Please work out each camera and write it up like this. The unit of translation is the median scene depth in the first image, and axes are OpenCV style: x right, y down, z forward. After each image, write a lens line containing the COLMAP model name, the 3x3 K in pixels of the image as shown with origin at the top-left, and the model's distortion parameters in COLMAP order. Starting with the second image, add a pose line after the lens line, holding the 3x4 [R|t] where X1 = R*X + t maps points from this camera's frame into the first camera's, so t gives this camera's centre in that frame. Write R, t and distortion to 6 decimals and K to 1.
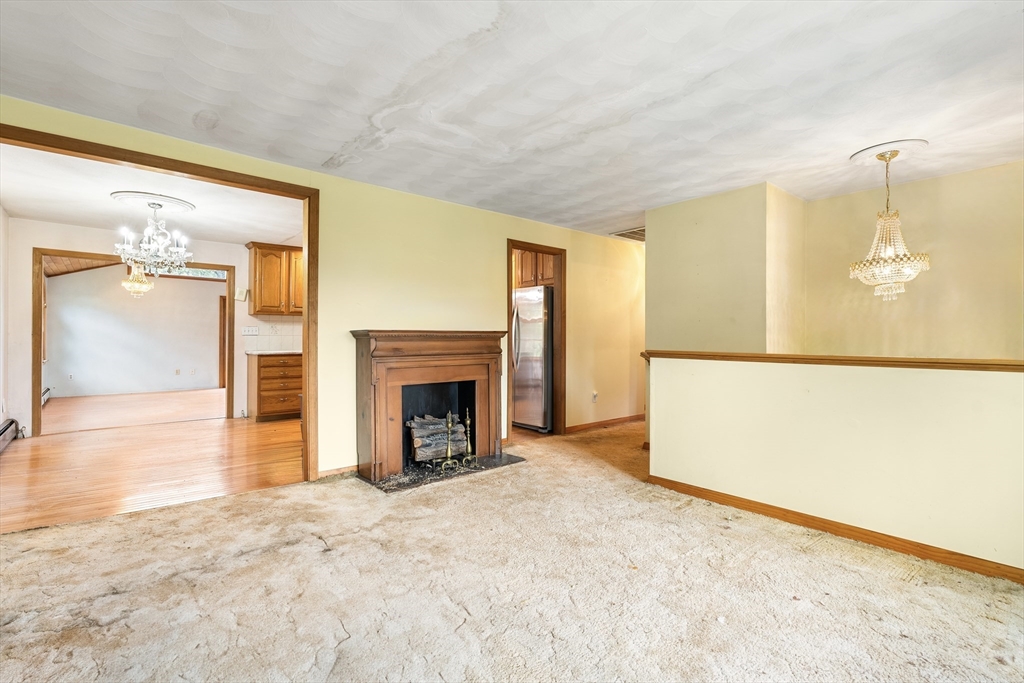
lens RADIAL K [[470.8, 0, 514.1], [0, 470.8, 334.7], [0, 0, 1]] dist [-0.000084, 0.000035]
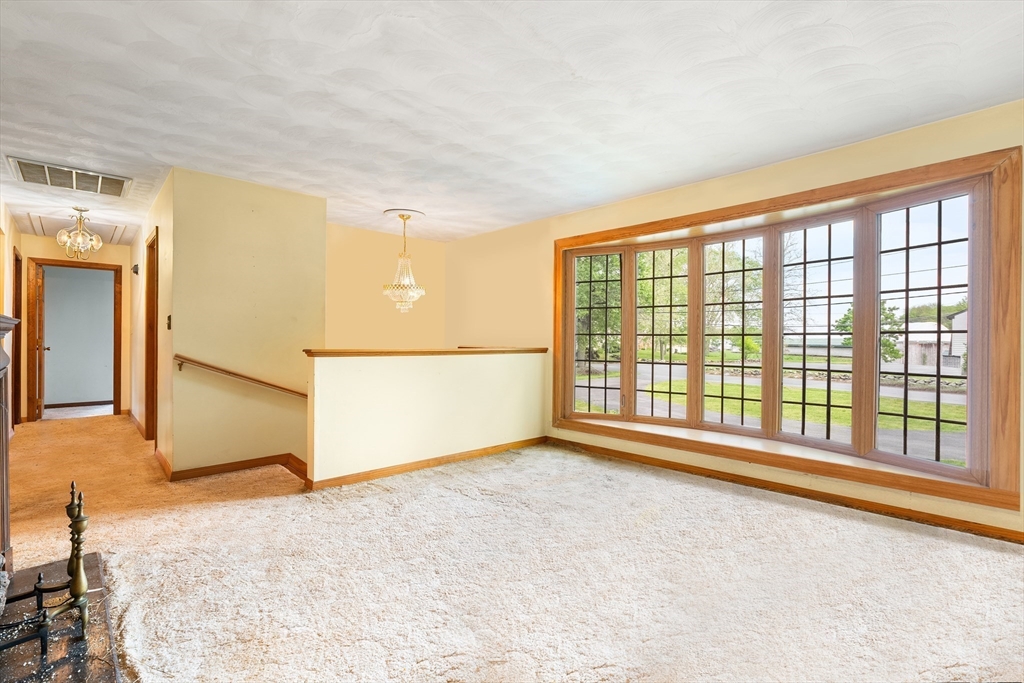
lens RADIAL K [[462.7, 0, 512.0], [0, 462.7, 341.5], [0, 0, 1]] dist [-0.000446, 0.000372]
pose [[-0.028810, -0.013018, 0.999500, -0.703411], [-0.018559, 0.999750, 0.012486, -0.004682], [-0.999413, -0.018190, -0.029044, 0.684119]]
